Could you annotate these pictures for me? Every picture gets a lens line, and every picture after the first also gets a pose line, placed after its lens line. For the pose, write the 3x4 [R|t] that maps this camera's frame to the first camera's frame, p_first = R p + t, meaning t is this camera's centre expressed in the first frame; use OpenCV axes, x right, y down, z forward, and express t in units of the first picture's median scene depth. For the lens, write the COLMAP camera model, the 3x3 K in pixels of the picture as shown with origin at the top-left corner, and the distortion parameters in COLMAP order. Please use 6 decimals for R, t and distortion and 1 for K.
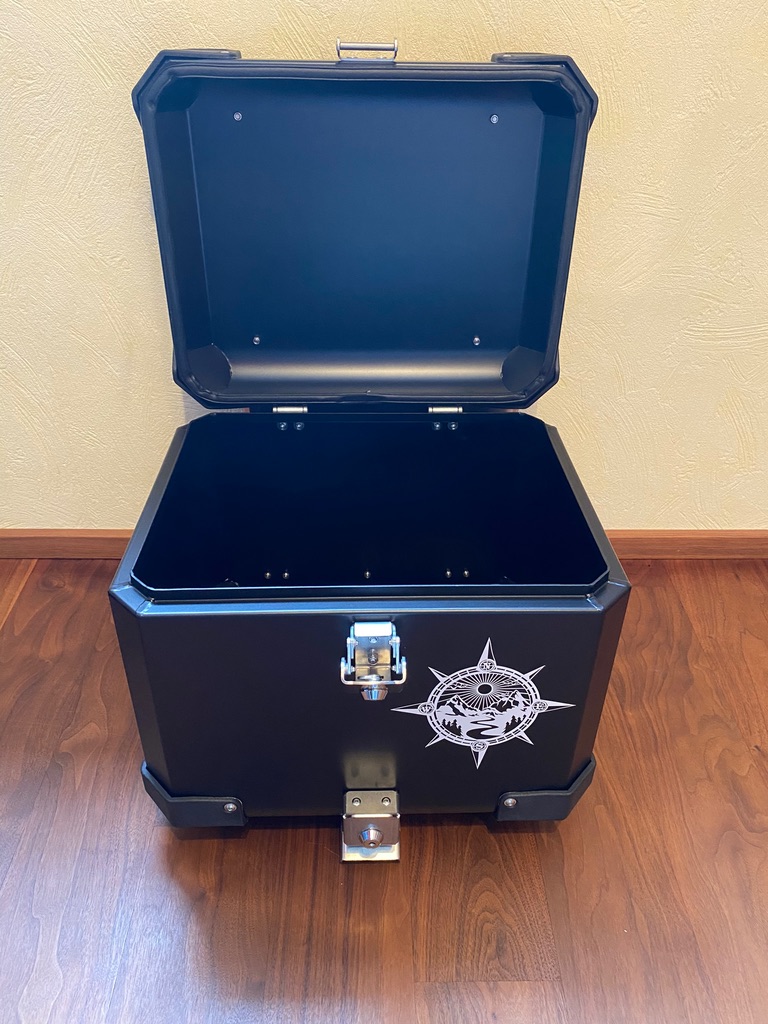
lens RADIAL K [[781.5, 0, 384.8], [0, 781.5, 500.6], [0, 0, 1]] dist [0.008047, -0.003001]
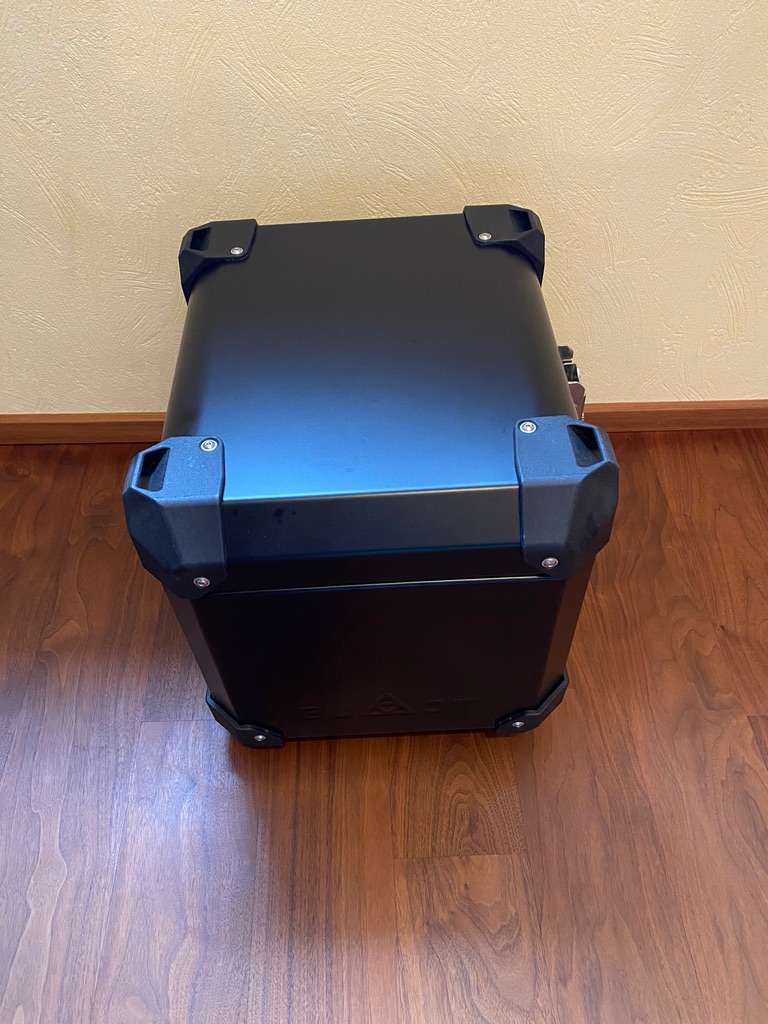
lens RADIAL K [[781.5, 0, 384.7], [0, 781.5, 499.5], [0, 0, 1]] dist [0.008047, -0.003001]
pose [[0.999478, -0.021787, 0.023841, 0.008406], [0.015801, 0.973679, 0.227377, -0.094268], [-0.028168, -0.226882, 0.973515, 0.044344]]
